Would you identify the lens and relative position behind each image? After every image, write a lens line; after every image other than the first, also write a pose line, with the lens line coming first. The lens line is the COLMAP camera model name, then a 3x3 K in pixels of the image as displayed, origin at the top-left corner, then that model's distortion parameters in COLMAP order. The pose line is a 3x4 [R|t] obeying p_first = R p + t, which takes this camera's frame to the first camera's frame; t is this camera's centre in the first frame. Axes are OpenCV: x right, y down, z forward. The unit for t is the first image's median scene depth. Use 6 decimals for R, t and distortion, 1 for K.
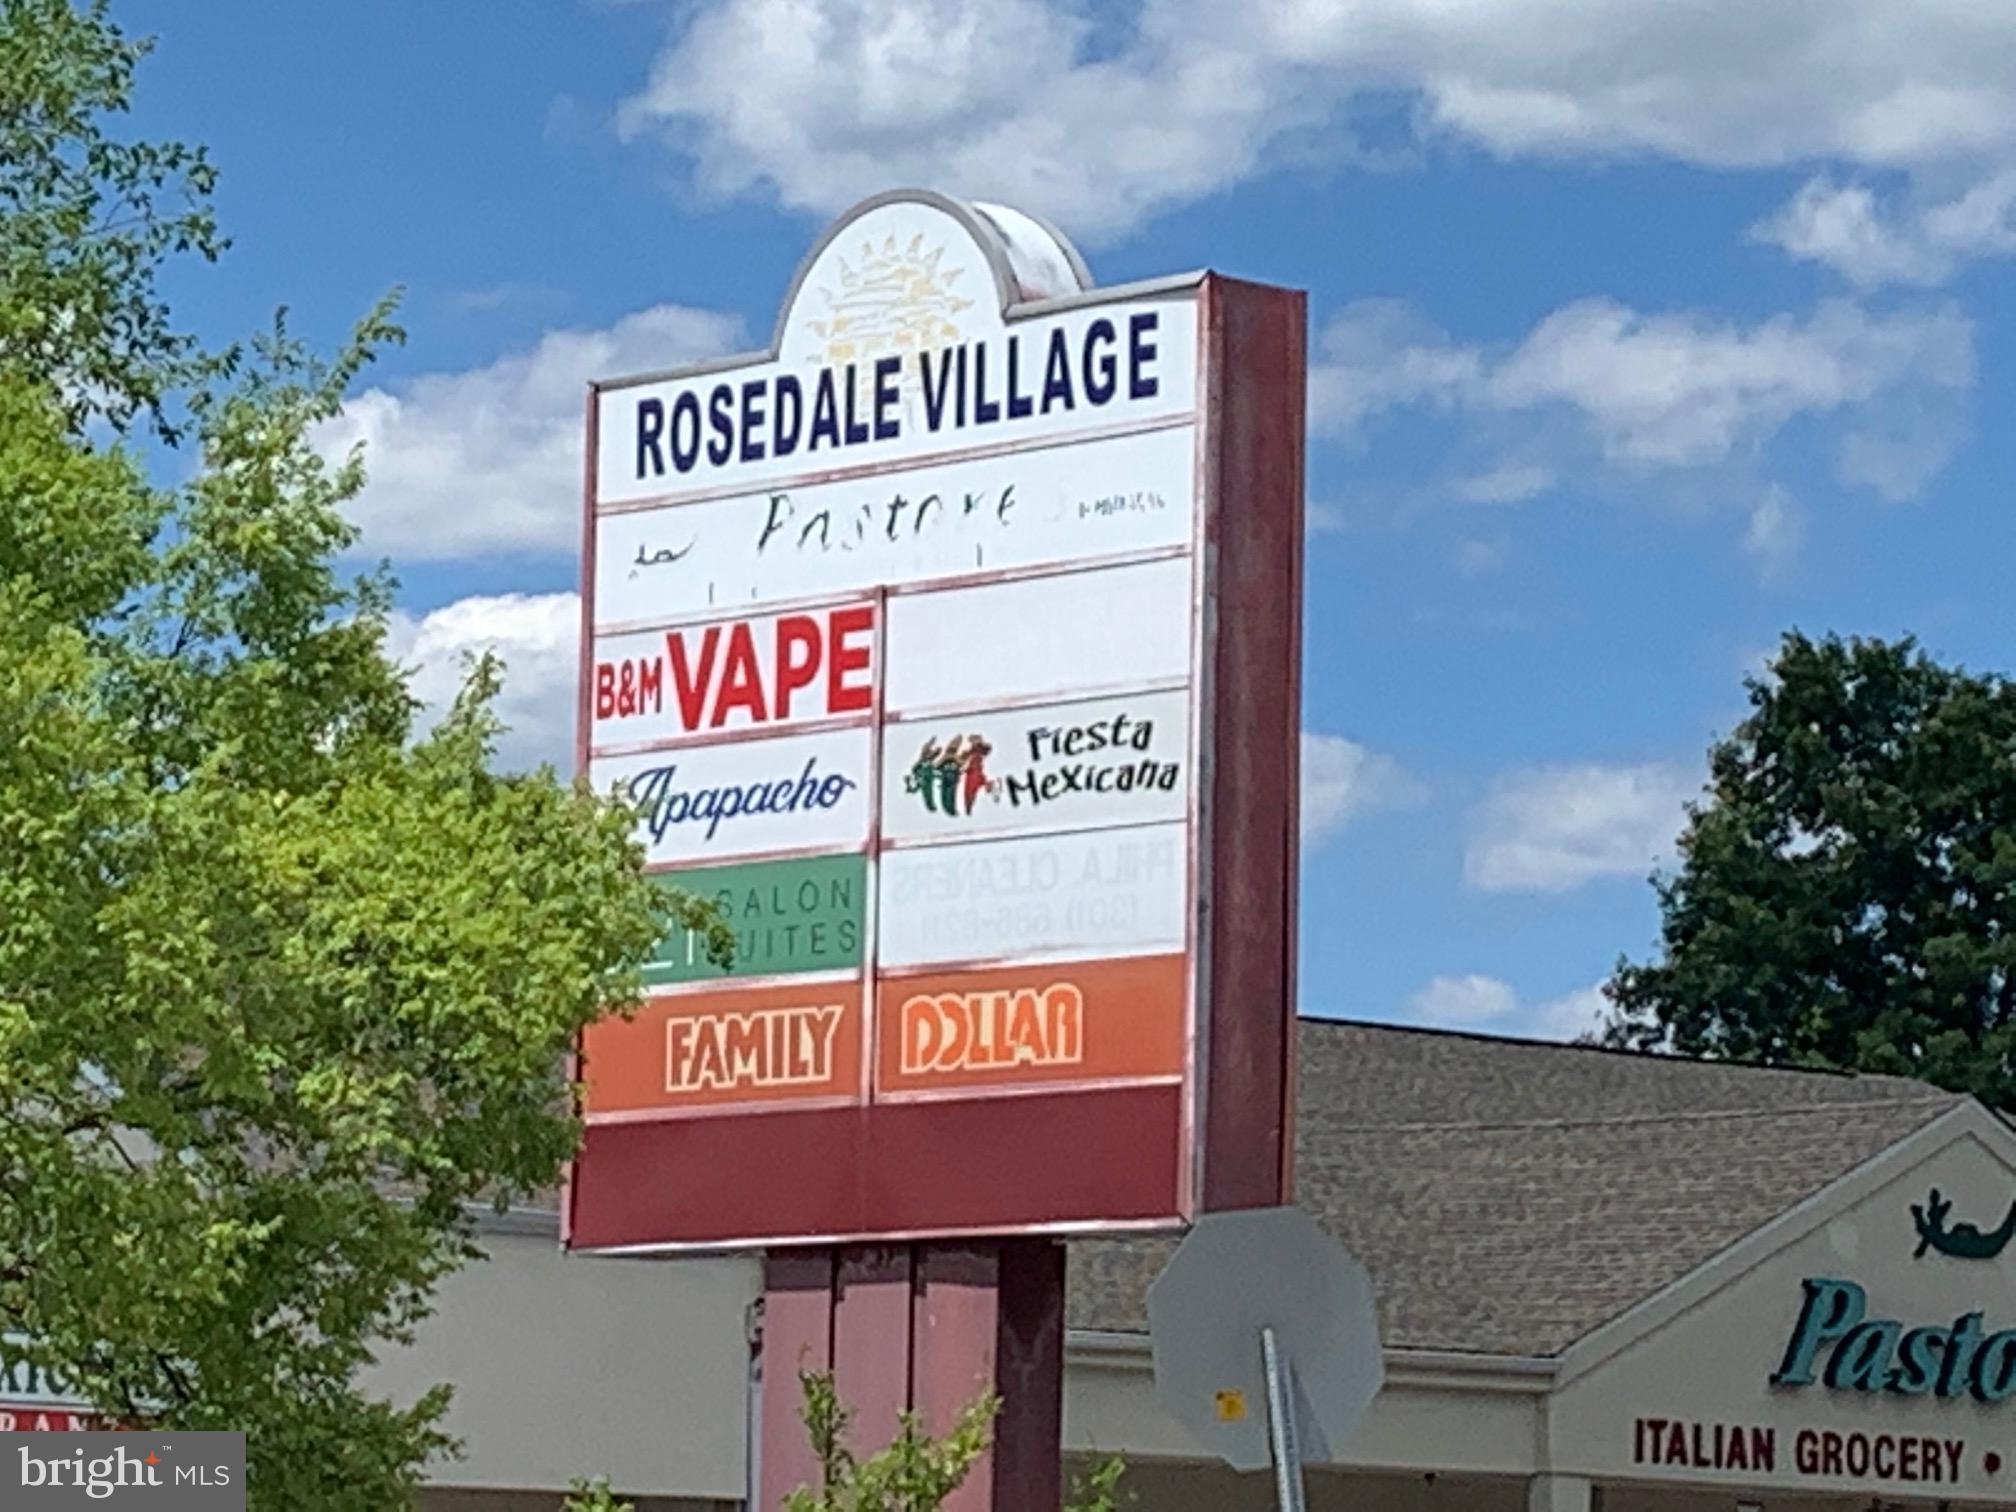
lens RADIAL K [[7633.7, 0, 1008.0], [0, 7633.7, 756.0], [0, 0, 1]] dist [0.166433, 2.231091]
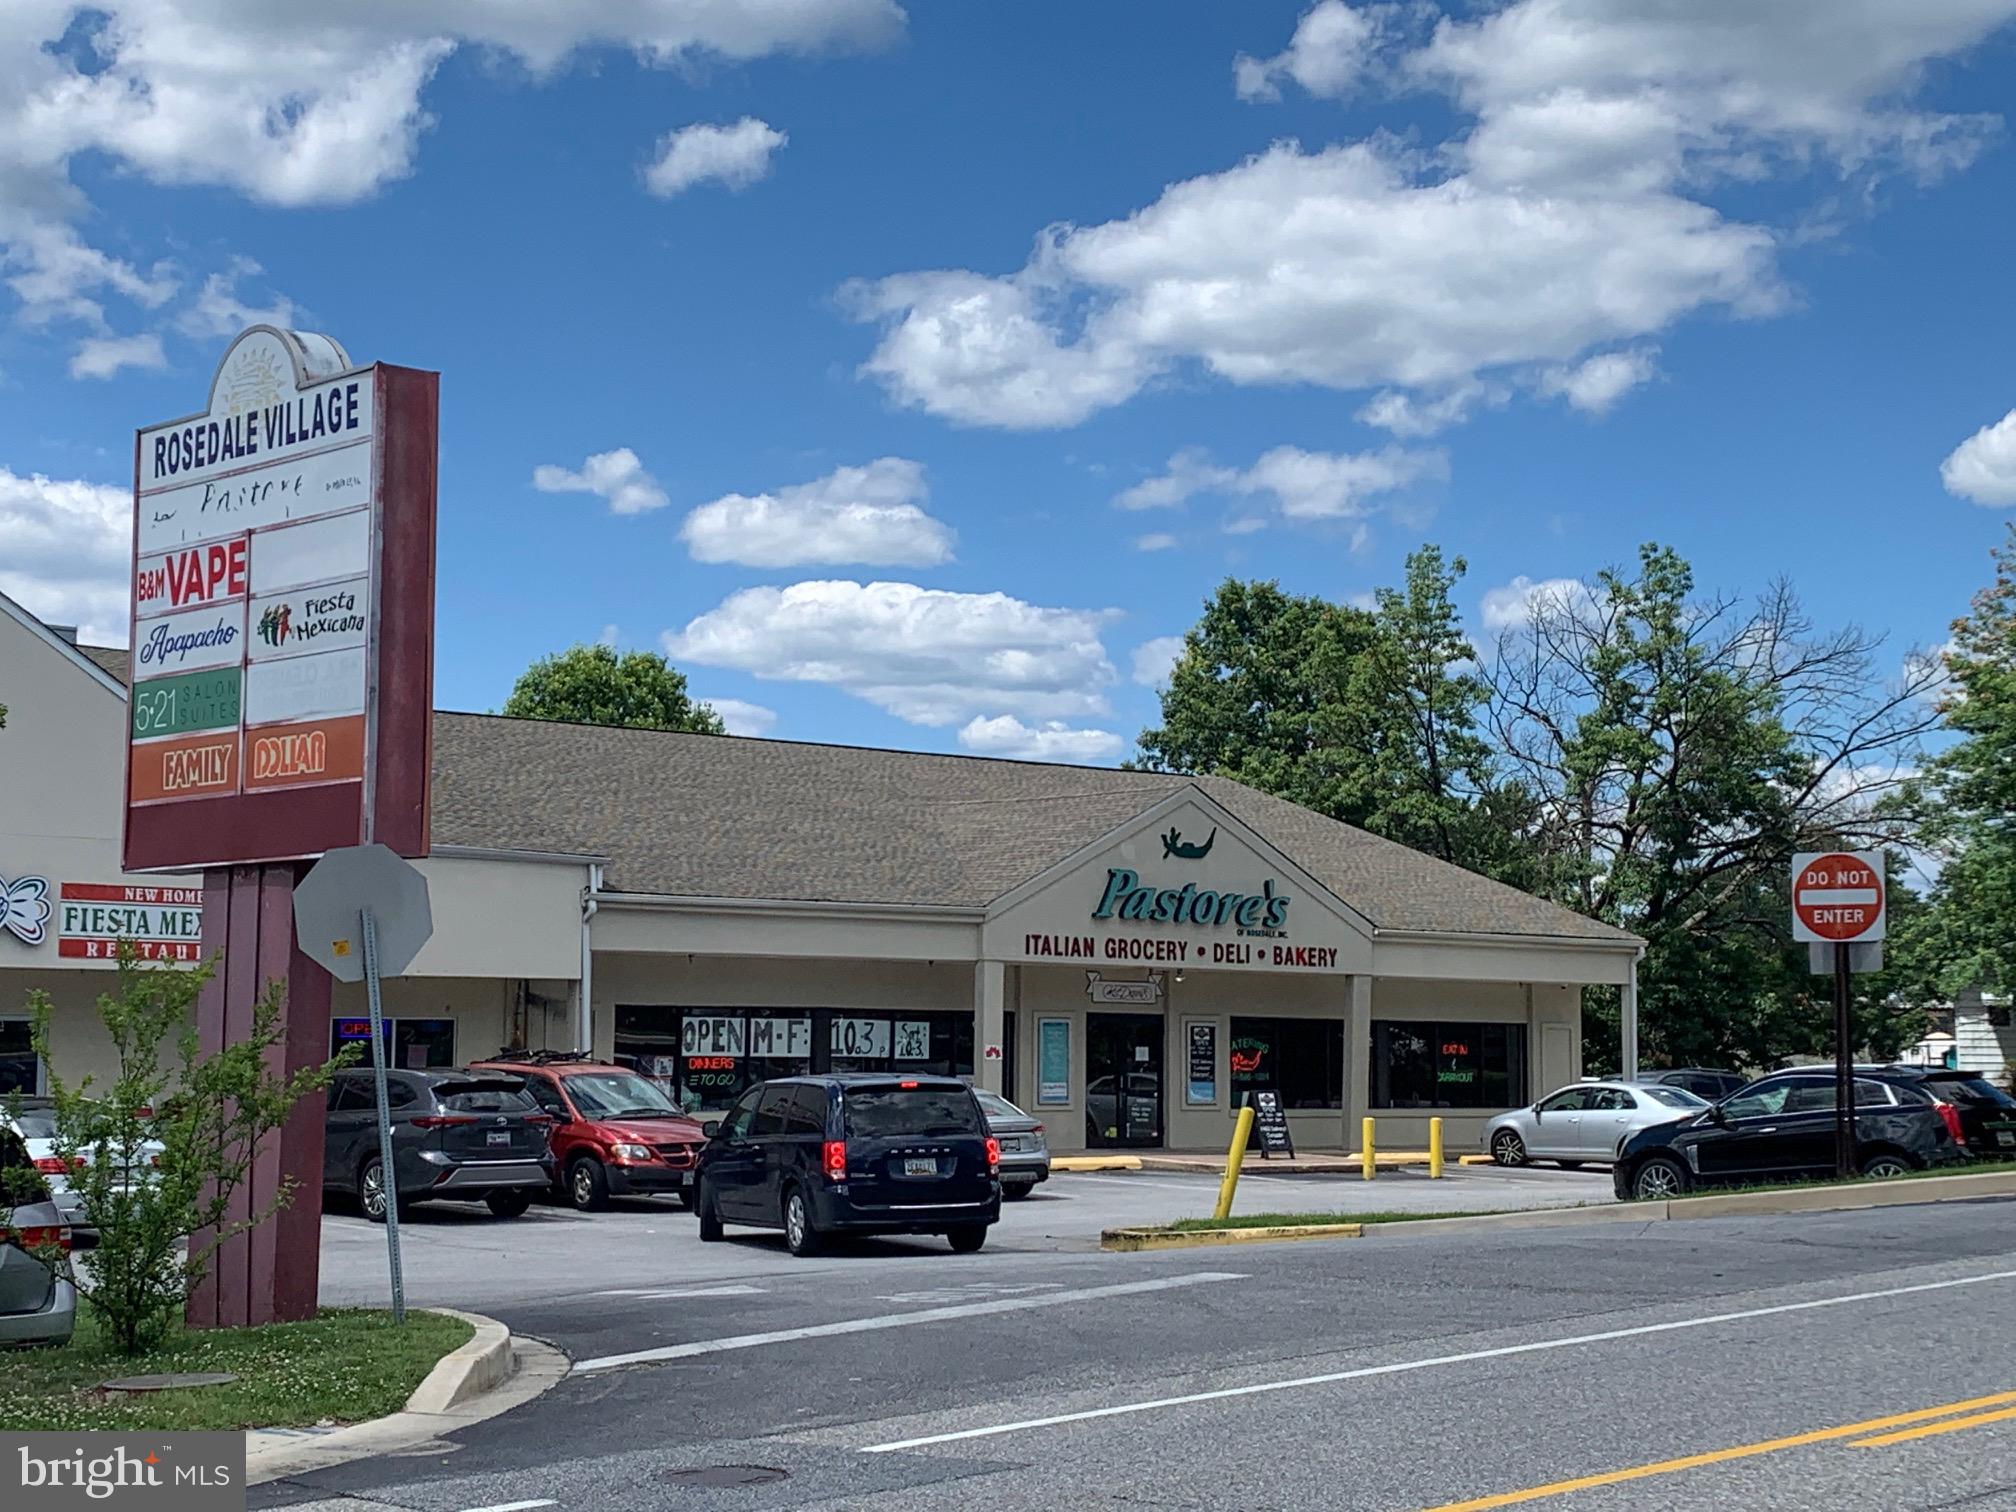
lens RADIAL K [[3258.1, 0, 1008.0], [0, 3258.1, 756.0], [0, 0, 1]] dist [0.454674, -3.060715]
pose [[0.999839, -0.014683, -0.010295, 0.182567], [0.015016, 0.999341, 0.033036, 0.010489], [0.009803, -0.033185, 0.999401, 0.153023]]
